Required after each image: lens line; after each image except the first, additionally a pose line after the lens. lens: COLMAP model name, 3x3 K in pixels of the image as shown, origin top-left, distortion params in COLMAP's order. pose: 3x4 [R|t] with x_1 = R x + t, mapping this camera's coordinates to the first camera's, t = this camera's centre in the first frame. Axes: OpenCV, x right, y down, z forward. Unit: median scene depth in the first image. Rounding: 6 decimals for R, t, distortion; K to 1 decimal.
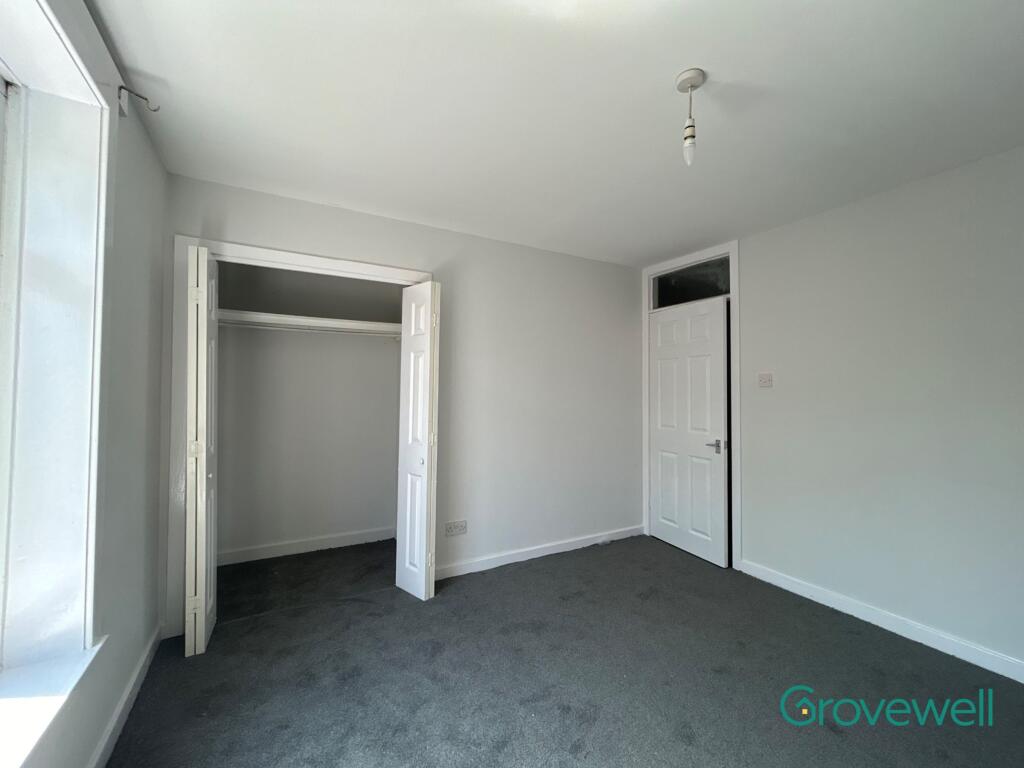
lens RADIAL K [[415.2, 0, 510.5], [0, 415.2, 382.1], [0, 0, 1]] dist [-0.007850, 0.005648]
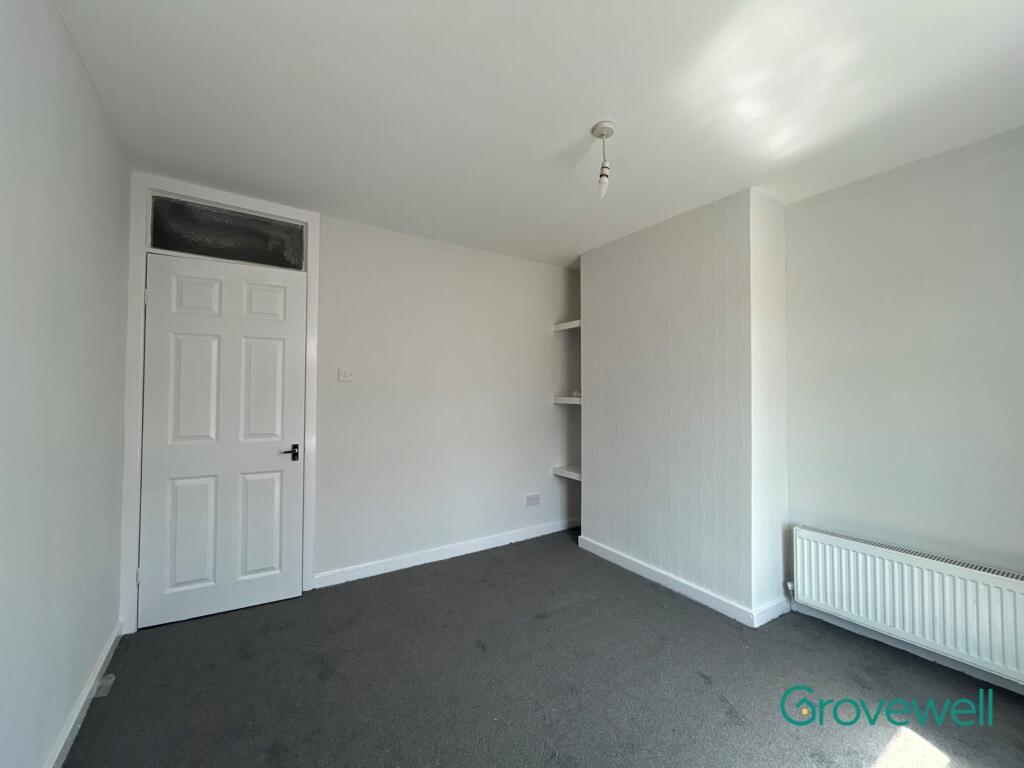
lens RADIAL K [[415.2, 0, 510.5], [0, 415.2, 382.1], [0, 0, 1]] dist [-0.007850, 0.005648]
pose [[-0.067840, 0.016256, 0.997564, -0.362233], [-0.027844, 0.999447, -0.018180, 0.019567], [-0.997308, -0.029009, -0.067350, 0.653902]]
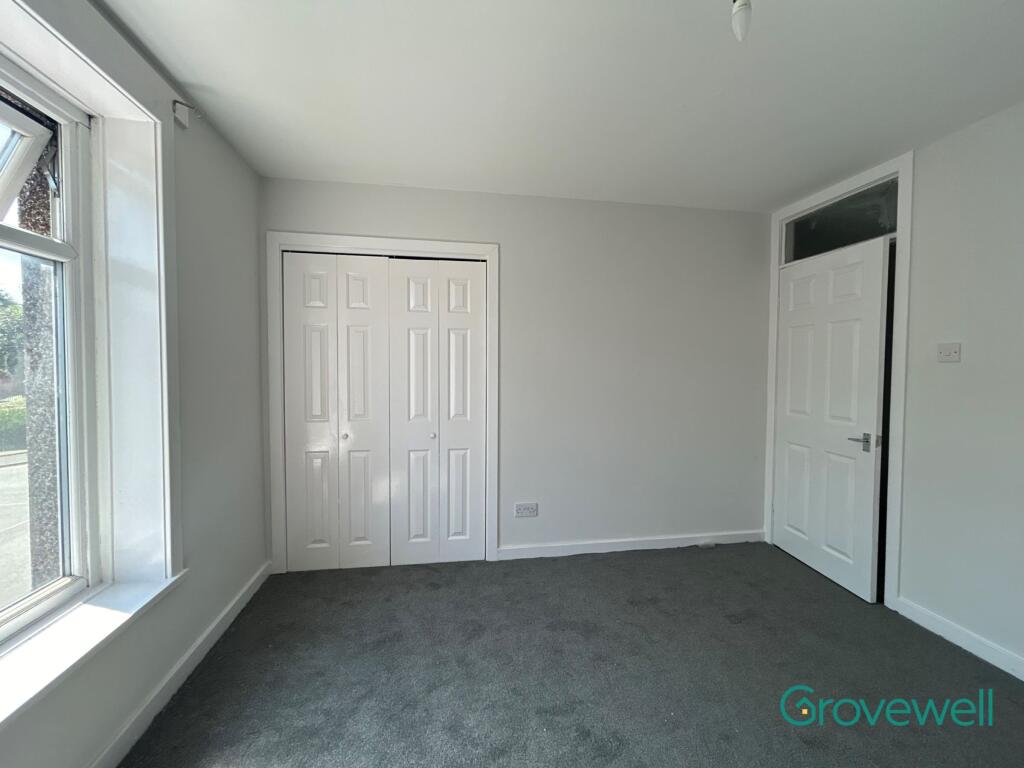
lens RADIAL K [[415.2, 0, 510.5], [0, 415.2, 382.1], [0, 0, 1]] dist [-0.007850, 0.005648]
pose [[0.941800, 0.011547, -0.335974, 0.151425], [0.007931, 0.998369, 0.056543, 0.000151], [0.336079, -0.055916, 0.940173, 0.094250]]
